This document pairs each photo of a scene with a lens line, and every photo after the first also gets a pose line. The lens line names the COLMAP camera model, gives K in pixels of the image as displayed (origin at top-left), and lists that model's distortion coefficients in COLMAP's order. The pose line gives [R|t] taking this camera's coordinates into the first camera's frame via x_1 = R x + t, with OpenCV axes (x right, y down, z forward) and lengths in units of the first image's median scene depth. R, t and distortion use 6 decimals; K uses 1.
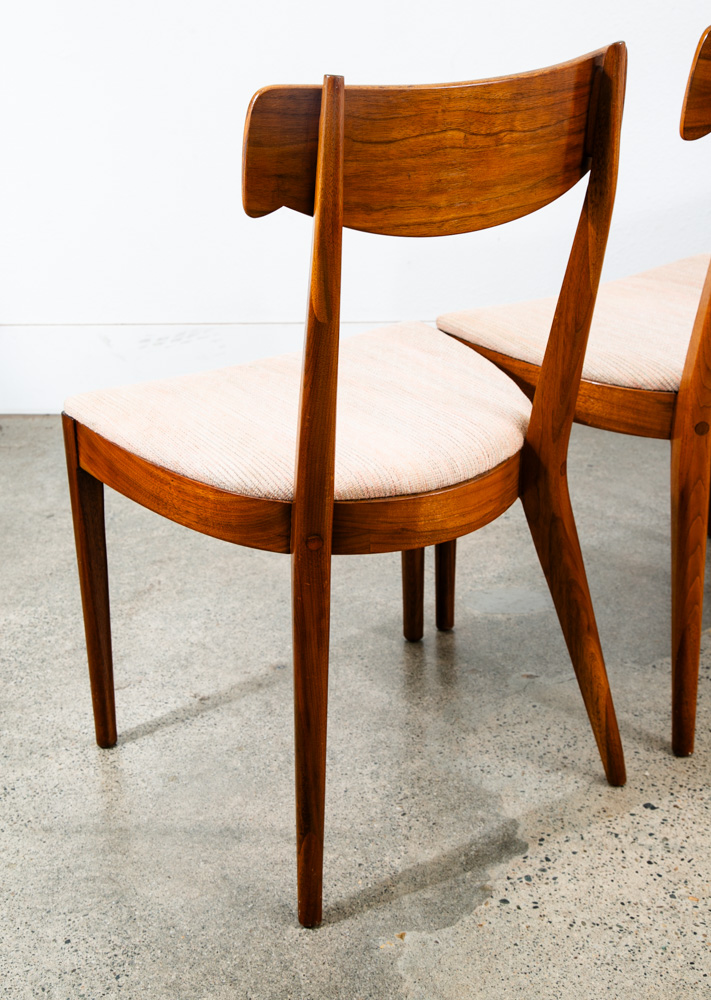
lens RADIAL K [[1478.4, 0, 339.5], [0, 1478.4, 492.6], [0, 0, 1]] dist [0.112887, 0.087588]
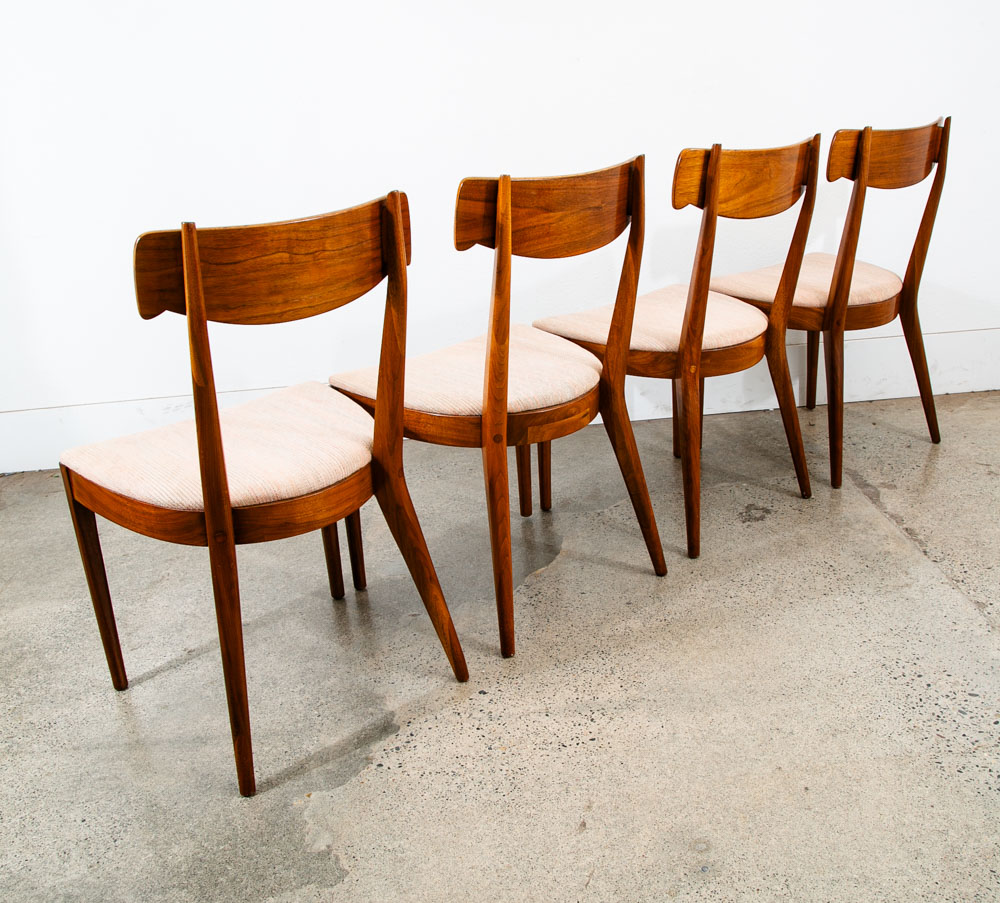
lens RADIAL K [[1015.8, 0, 505.7], [0, 1015.8, 483.1], [0, 0, 1]] dist [-0.129105, 0.084933]
pose [[0.988657, -0.082788, 0.125314, 0.130777], [0.084495, 0.996389, -0.008360, 0.011741], [-0.124169, 0.018854, 0.992082, -0.015492]]
